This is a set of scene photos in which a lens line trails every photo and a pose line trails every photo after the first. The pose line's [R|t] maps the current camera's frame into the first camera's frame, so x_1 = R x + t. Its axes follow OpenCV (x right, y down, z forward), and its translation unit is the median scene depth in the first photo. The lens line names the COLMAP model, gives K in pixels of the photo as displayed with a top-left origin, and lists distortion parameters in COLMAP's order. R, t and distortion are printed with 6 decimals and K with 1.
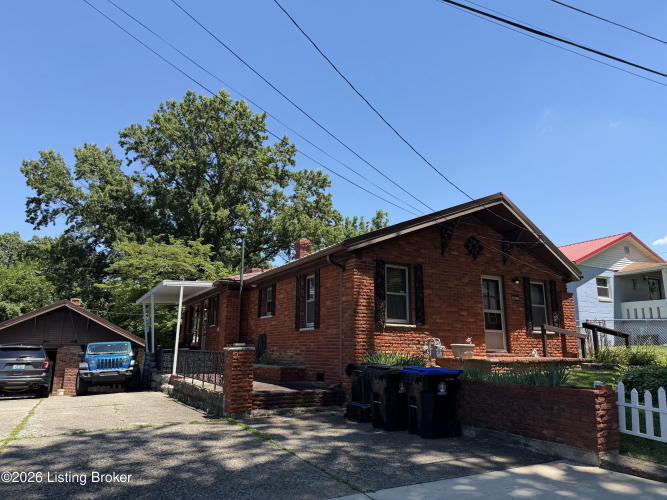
lens RADIAL K [[470.4, 0, 333.5], [0, 470.4, 250.0], [0, 0, 1]] dist [0.080772, -0.098604]
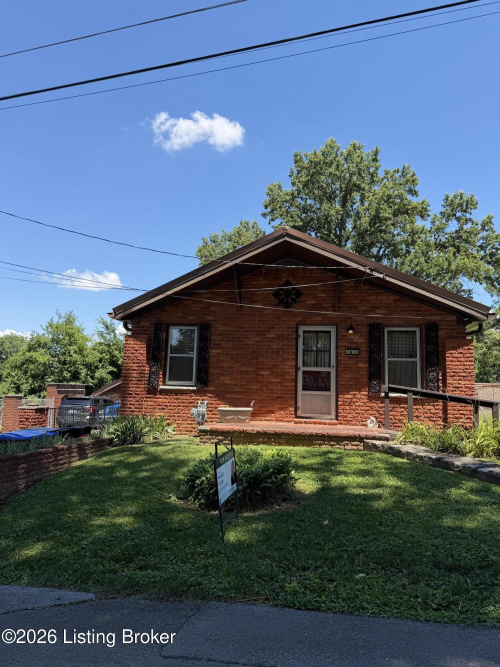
lens RADIAL K [[470.4, 0, 250.4], [0, 470.4, 323.4], [0, 0, 1]] dist [0.080772, -0.098604]
pose [[0.768406, -0.074347, -0.635629, 0.681164], [0.113236, 0.993352, 0.020701, 0.017452], [0.629865, -0.087883, 0.771717, 0.262614]]
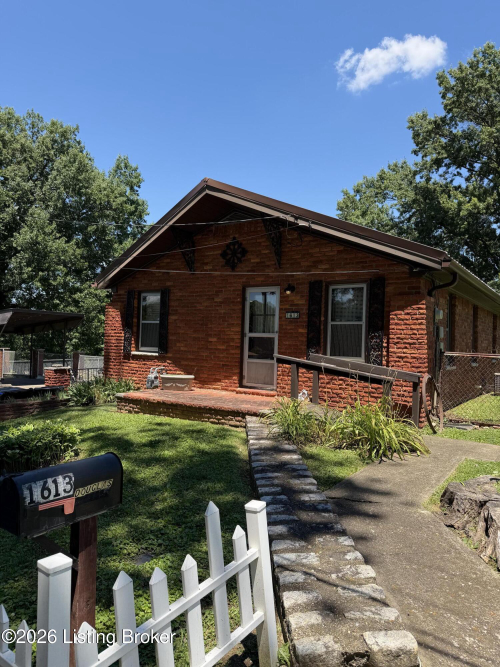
lens RADIAL K [[473.4, 0, 250.0], [0, 473.4, 333.5], [0, 0, 1]] dist [0.078853, 0.001471]
pose [[0.445340, -0.008965, -0.895316, 0.874644], [0.163289, 0.983994, 0.071369, 0.062019], [0.880346, -0.177979, 0.439676, 0.576749]]
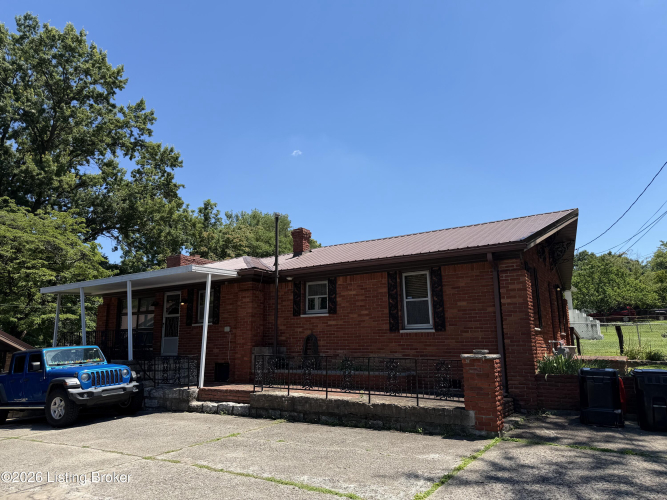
lens RADIAL K [[470.4, 0, 333.5], [0, 470.4, 250.0], [0, 0, 1]] dist [0.080772, -0.098604]
pose [[0.879452, 0.081781, 0.468910, -0.539704], [-0.085241, 0.996264, -0.013884, 0.032074], [-0.468293, -0.027760, 0.883137, 0.230922]]
